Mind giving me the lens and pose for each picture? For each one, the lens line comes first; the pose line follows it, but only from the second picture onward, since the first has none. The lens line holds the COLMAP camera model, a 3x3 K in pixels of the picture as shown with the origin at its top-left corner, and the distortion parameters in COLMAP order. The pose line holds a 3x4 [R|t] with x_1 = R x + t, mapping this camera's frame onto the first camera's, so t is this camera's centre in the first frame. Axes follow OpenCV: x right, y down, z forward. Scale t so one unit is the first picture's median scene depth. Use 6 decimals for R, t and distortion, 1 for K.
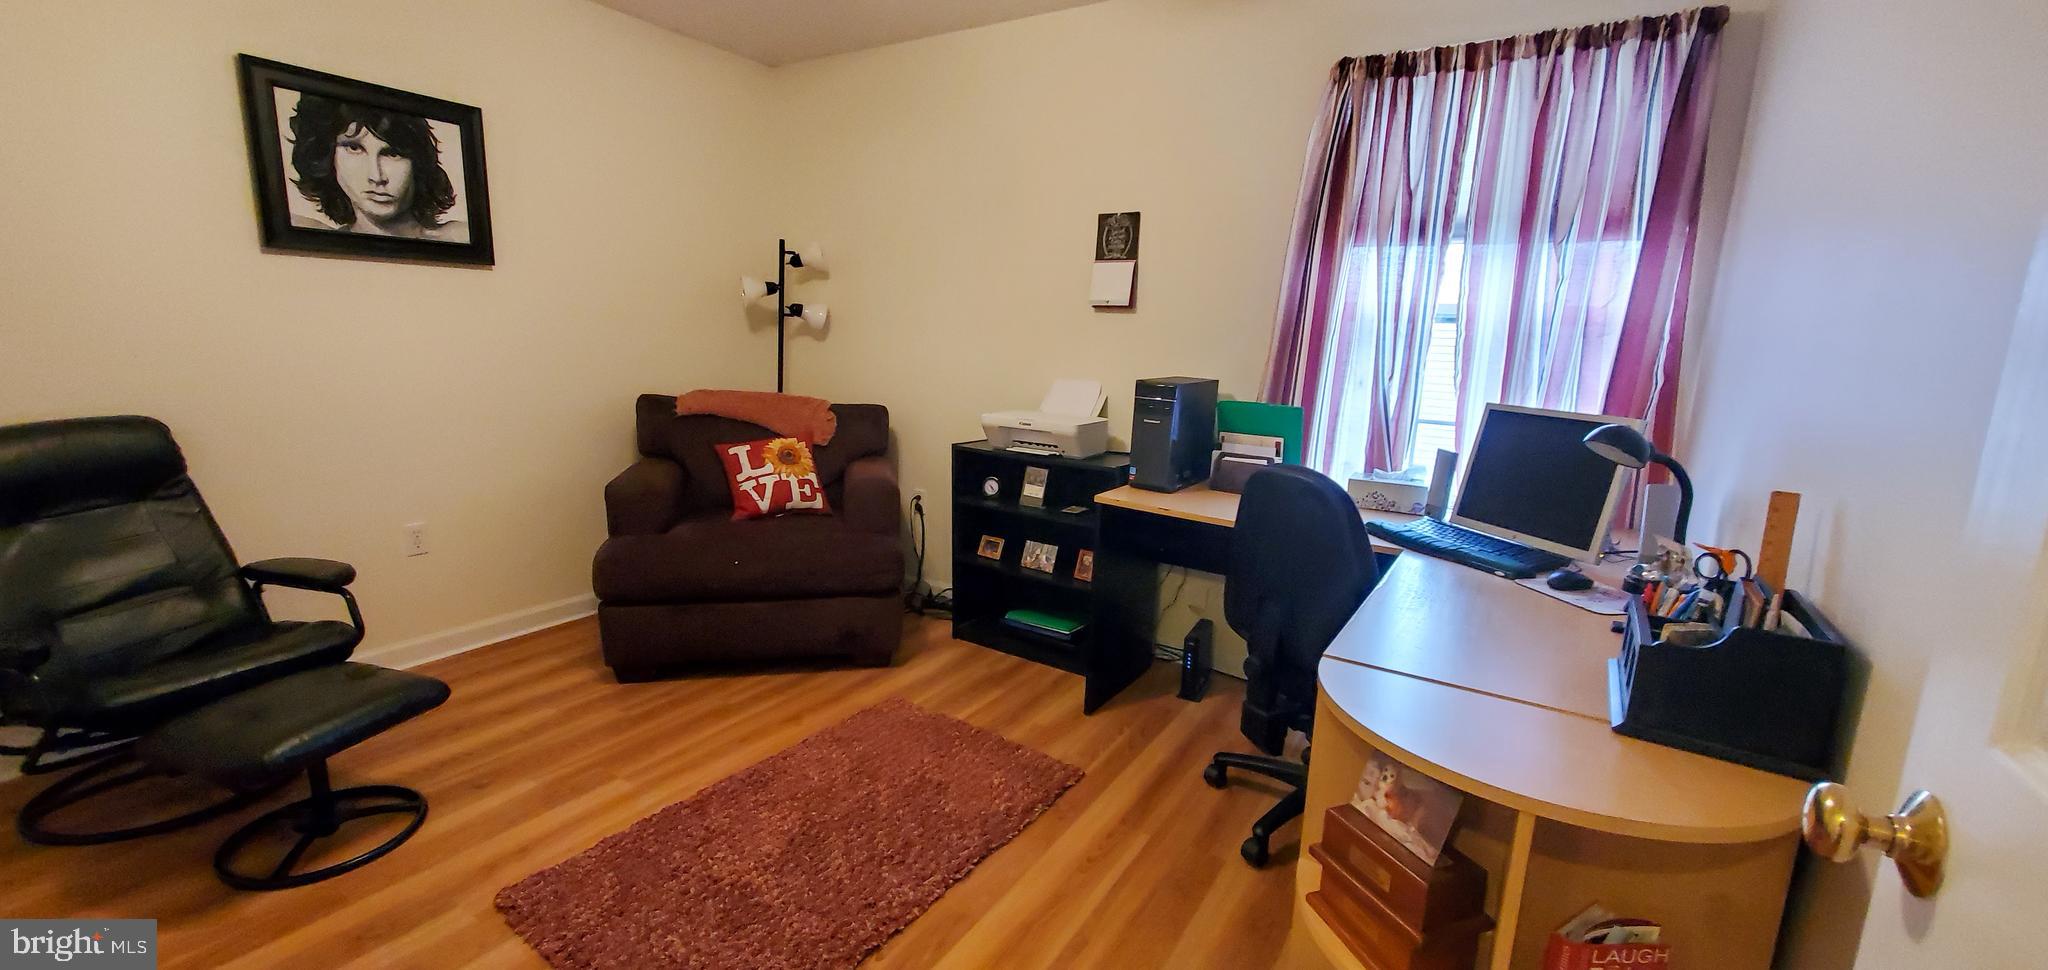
lens RADIAL K [[808.6, 0, 1019.8], [0, 808.6, 486.5], [0, 0, 1]] dist [-0.000101, -0.000699]
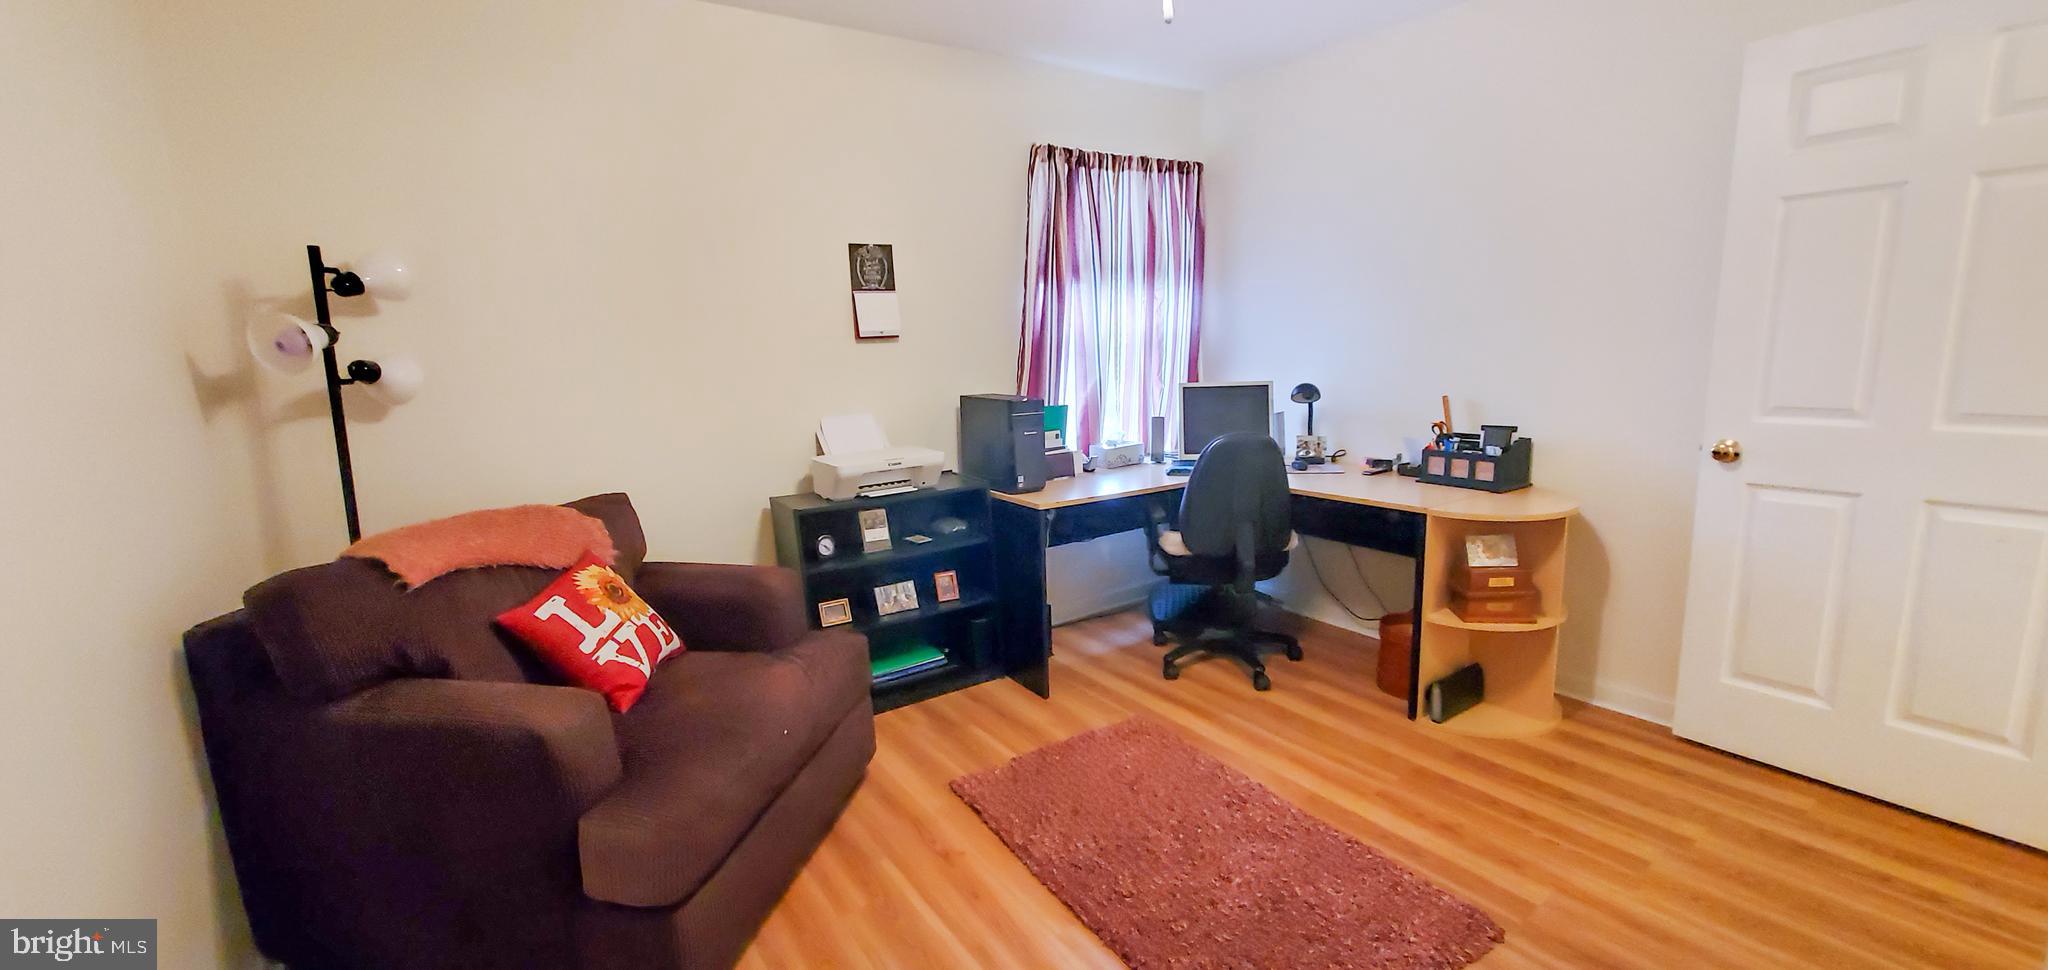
lens RADIAL K [[808.6, 0, 1019.8], [0, 808.6, 486.5], [0, 0, 1]] dist [-0.000101, -0.000699]
pose [[0.396500, -0.218226, 0.891720, -0.764555], [0.221695, 0.965349, 0.137668, -0.145156], [-0.890864, 0.143105, 0.431141, 0.446412]]
